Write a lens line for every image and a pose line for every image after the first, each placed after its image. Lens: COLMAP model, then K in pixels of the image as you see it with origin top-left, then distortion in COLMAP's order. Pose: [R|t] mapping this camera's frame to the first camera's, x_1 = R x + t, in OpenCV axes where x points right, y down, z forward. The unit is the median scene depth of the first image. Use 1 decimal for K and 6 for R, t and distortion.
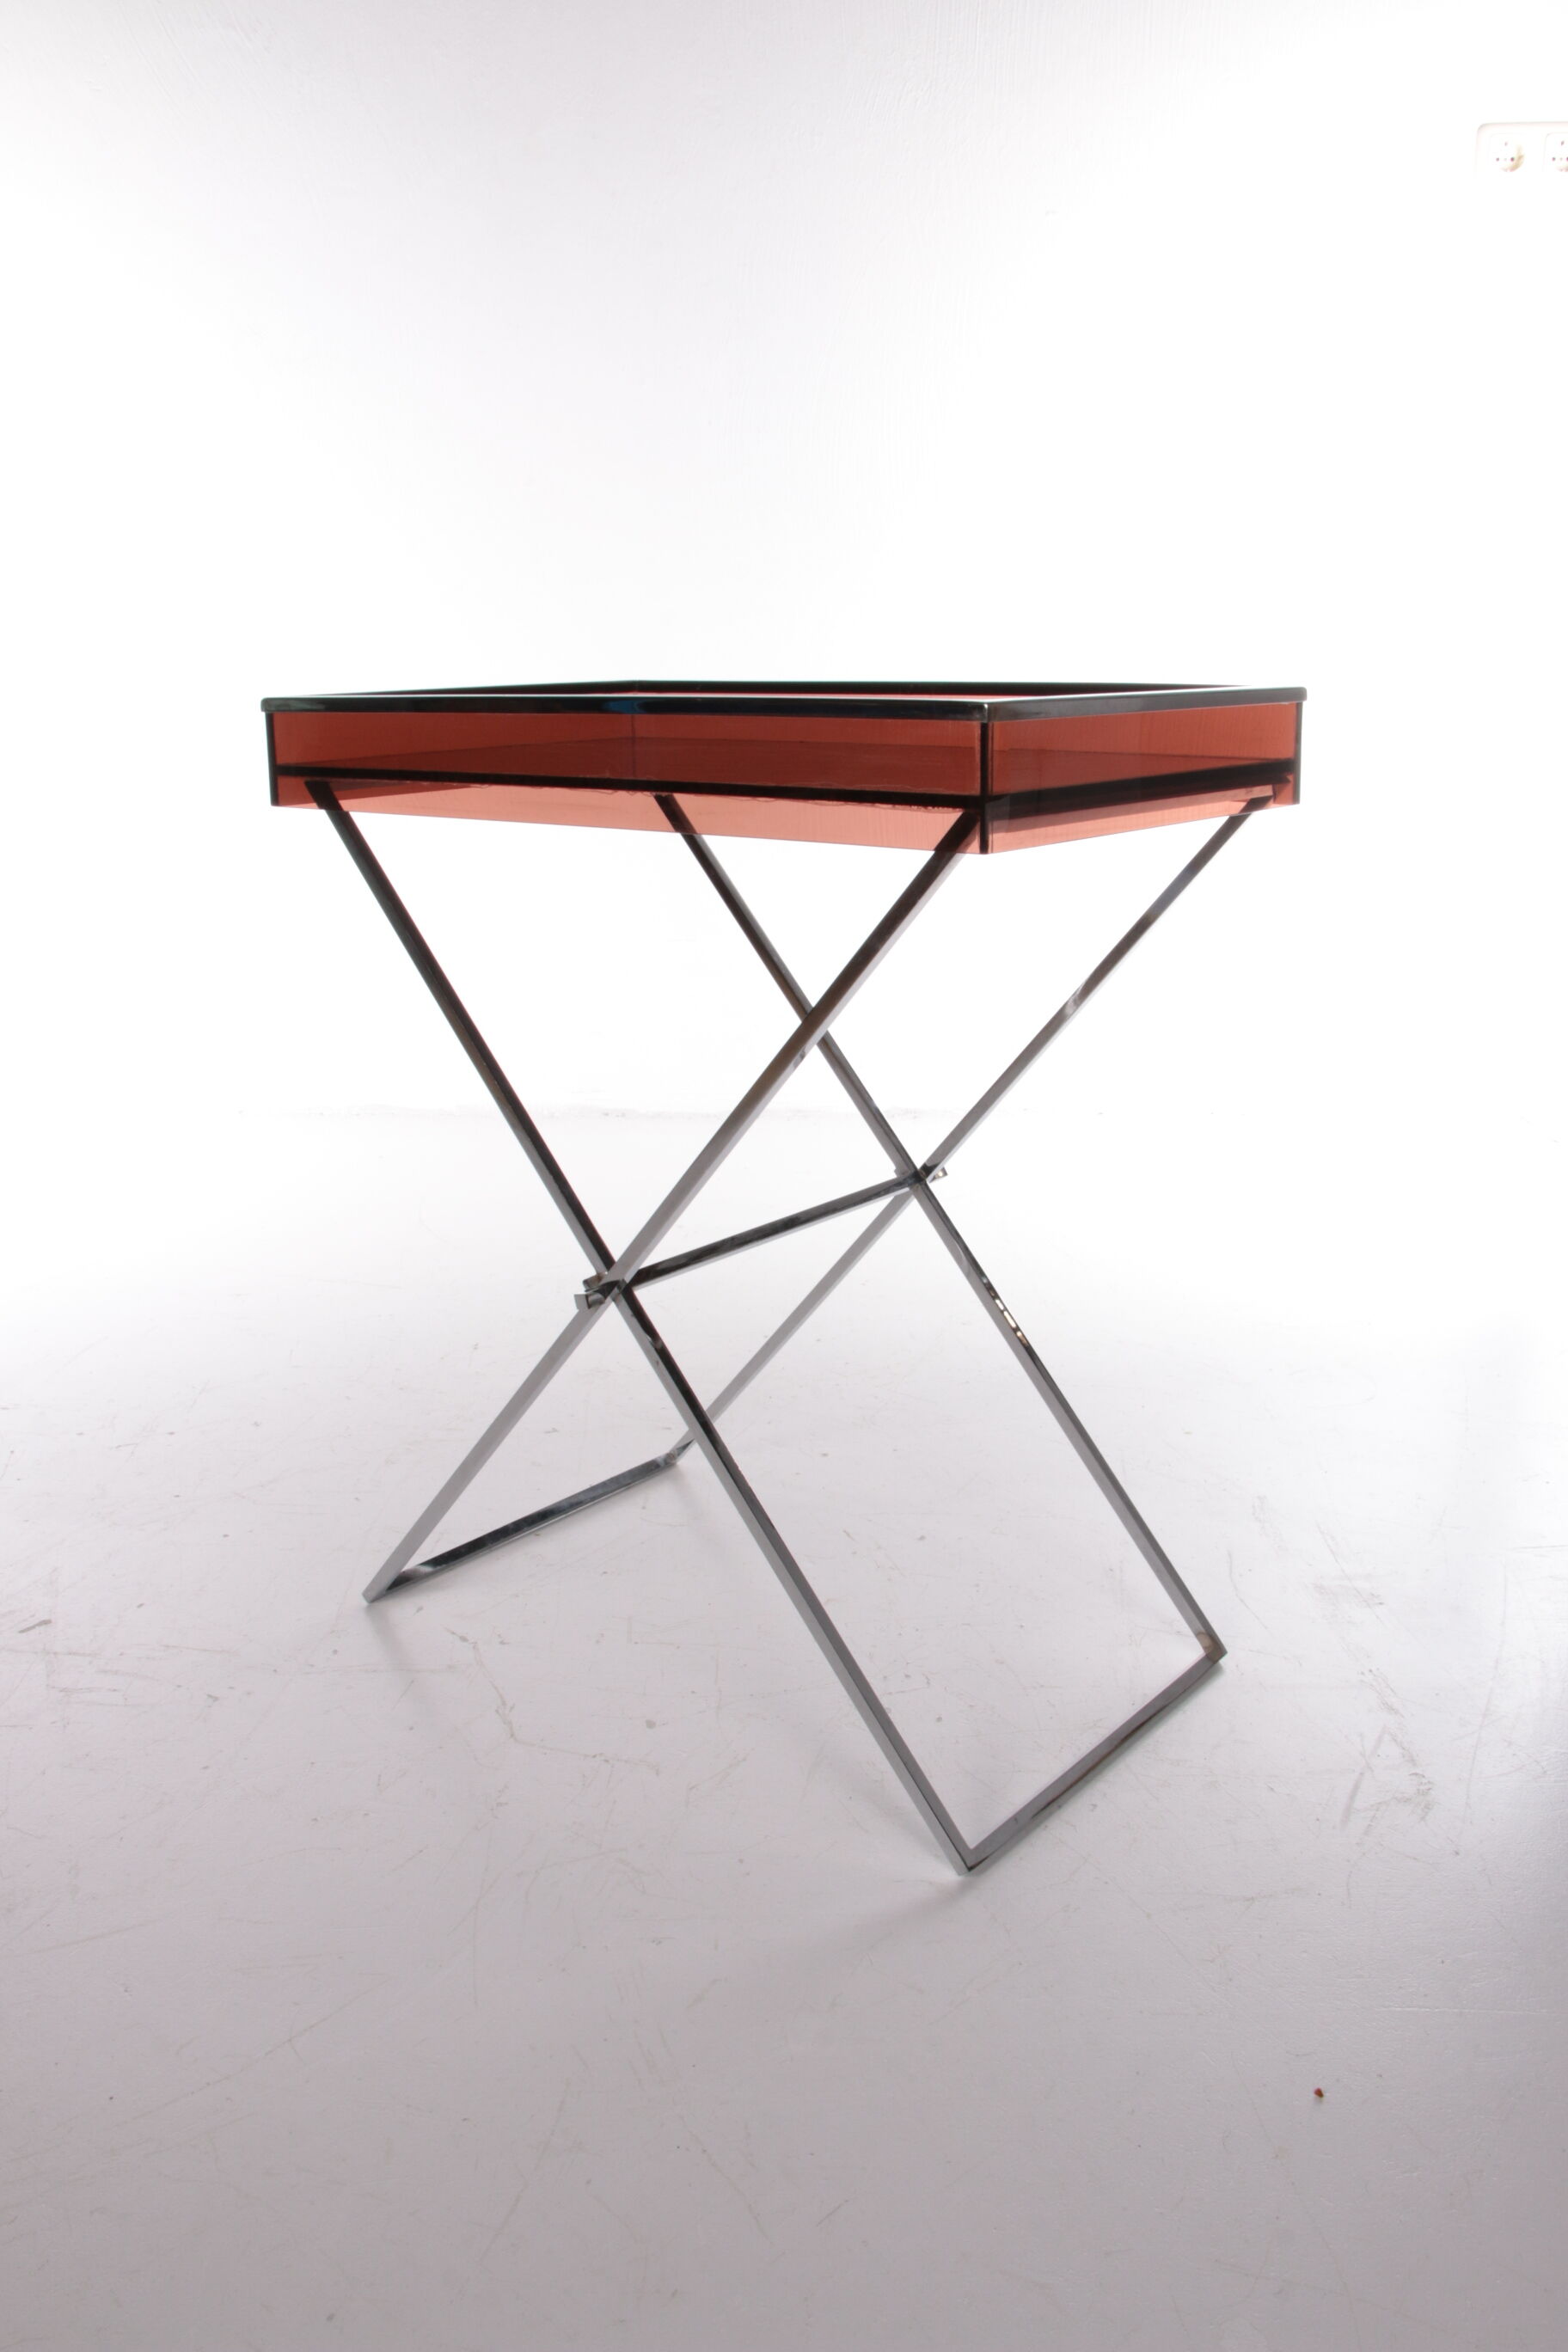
lens RADIAL K [[2040.5, 0, 817.3], [0, 2040.5, 1210.1], [0, 0, 1]] dist [-0.161996, 0.081703]
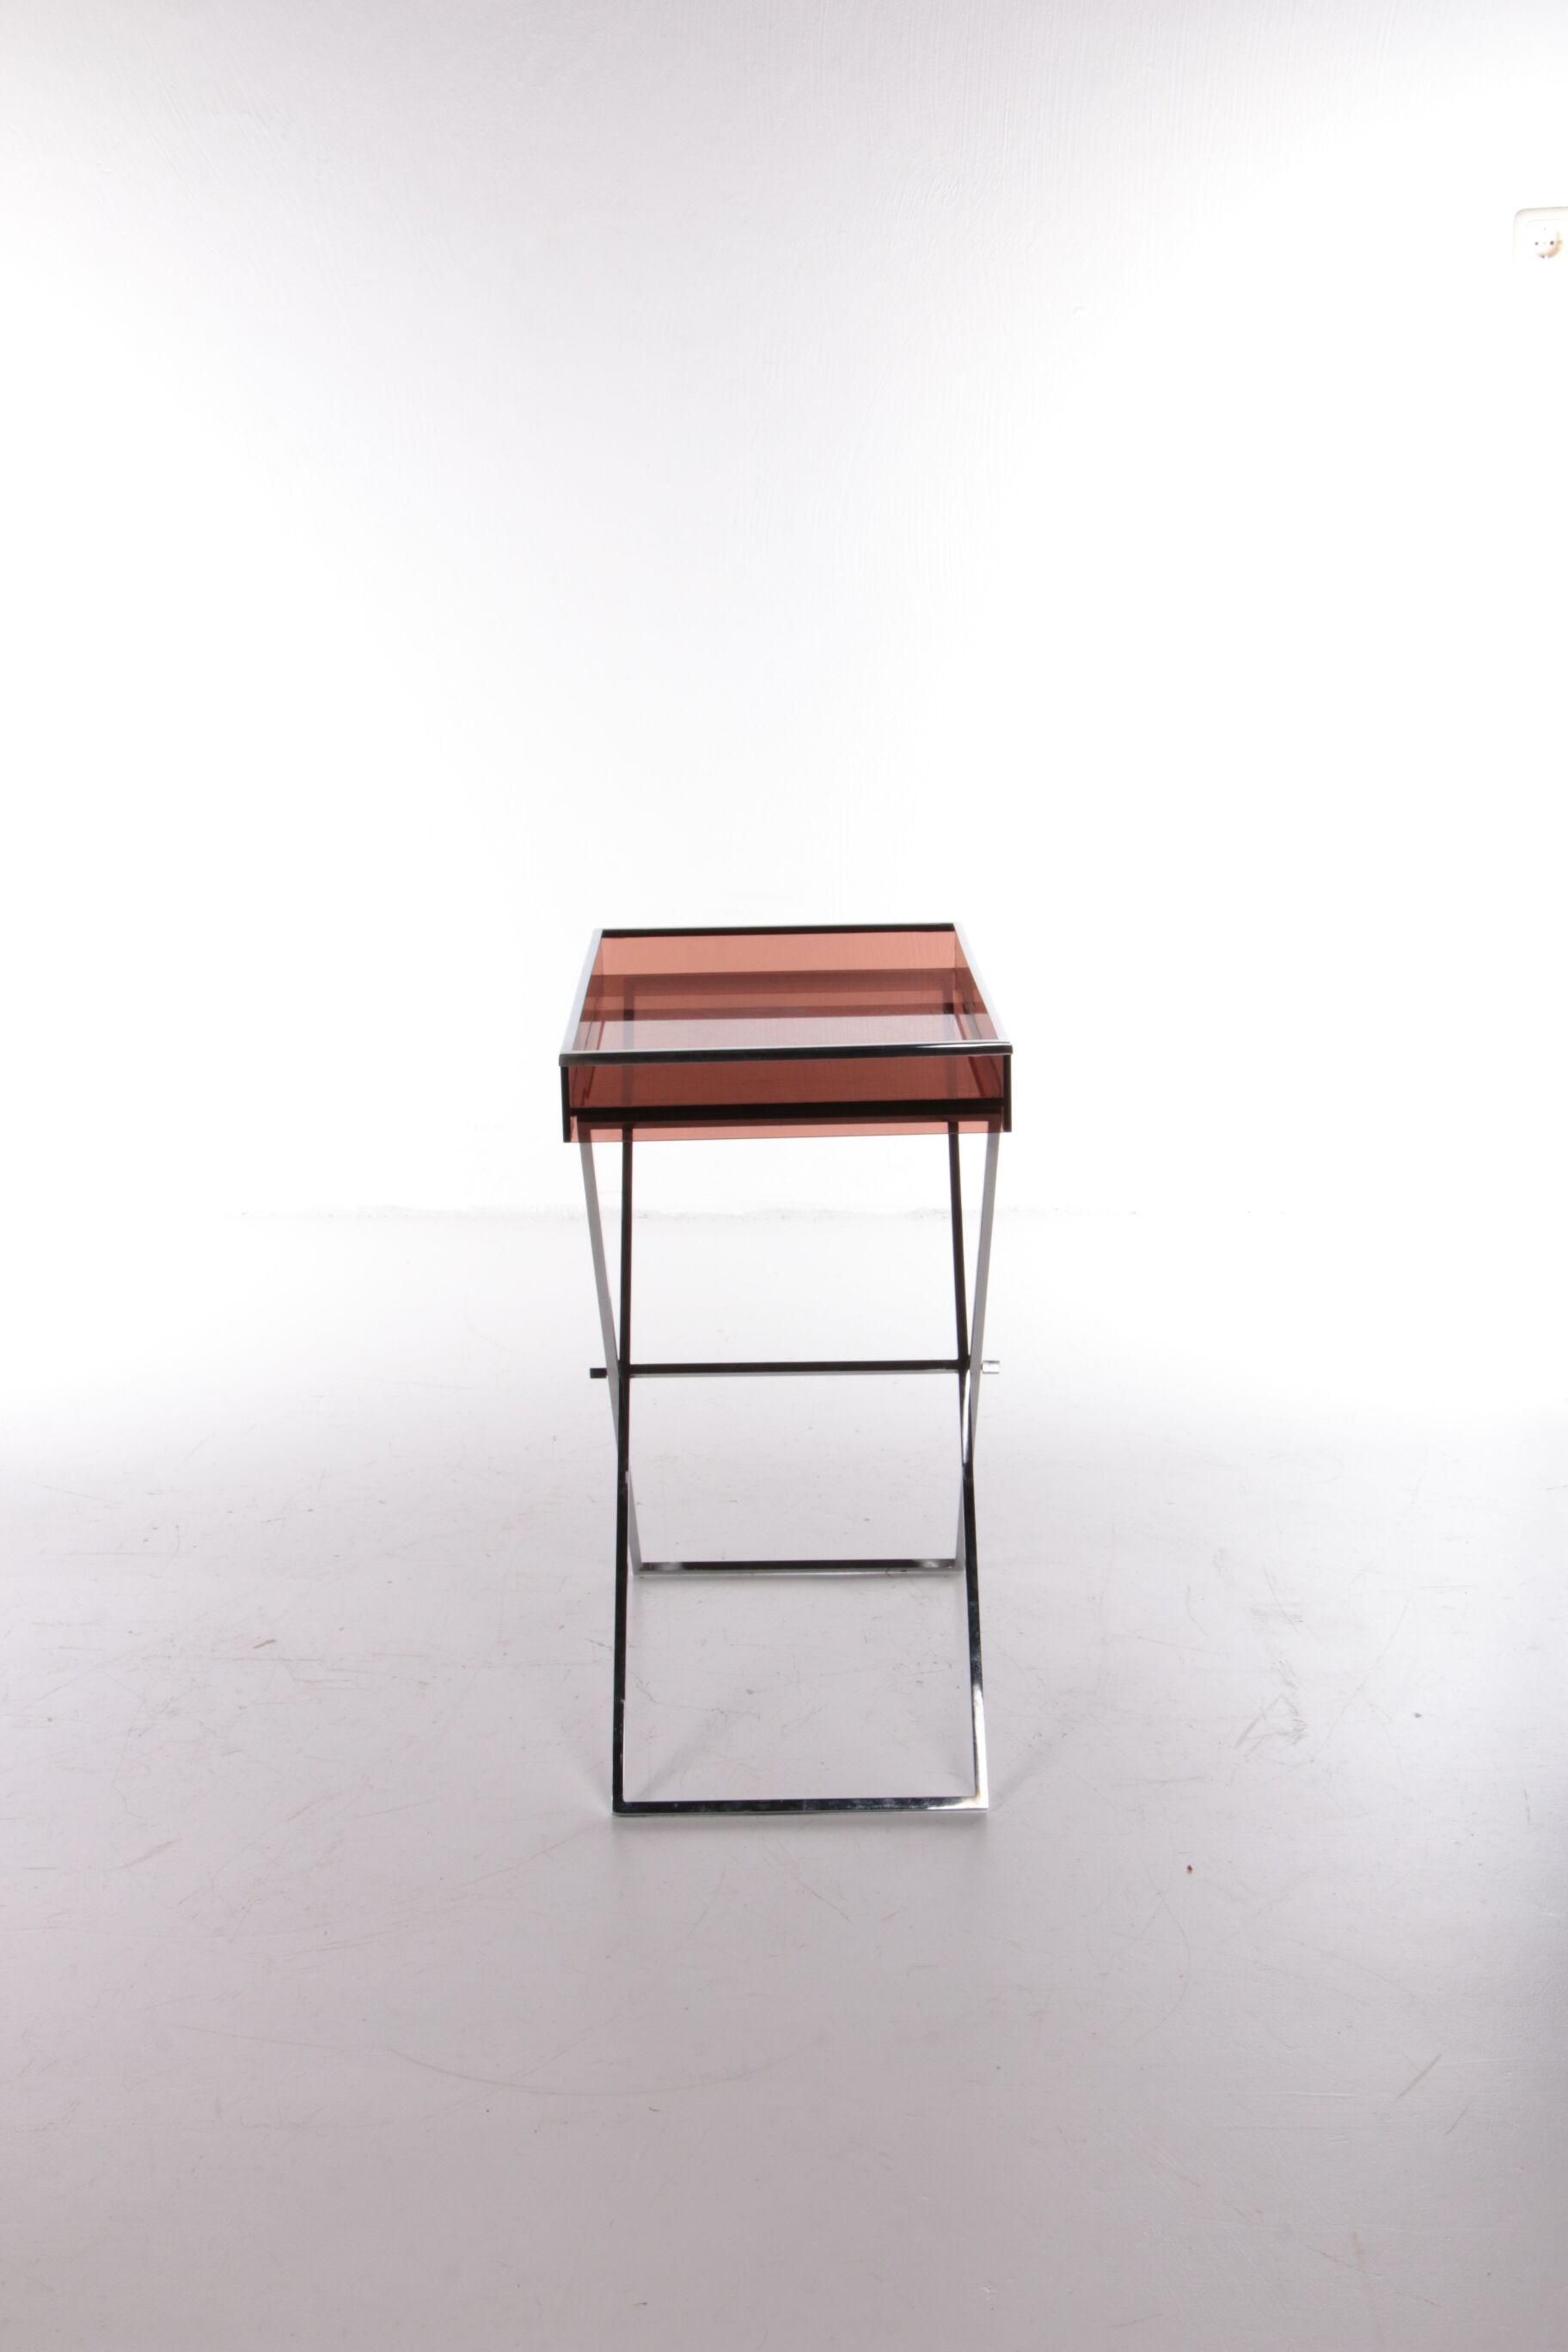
lens RADIAL K [[3158.6, 0, 792.0], [0, 3158.6, 1178.3], [0, 0, 1]] dist [0.097979, 0.000000]
pose [[0.999983, -0.004273, -0.004063, -0.041257], [0.004113, 0.999254, -0.038407, -0.013908], [0.004224, 0.038389, 0.999254, -1.127675]]
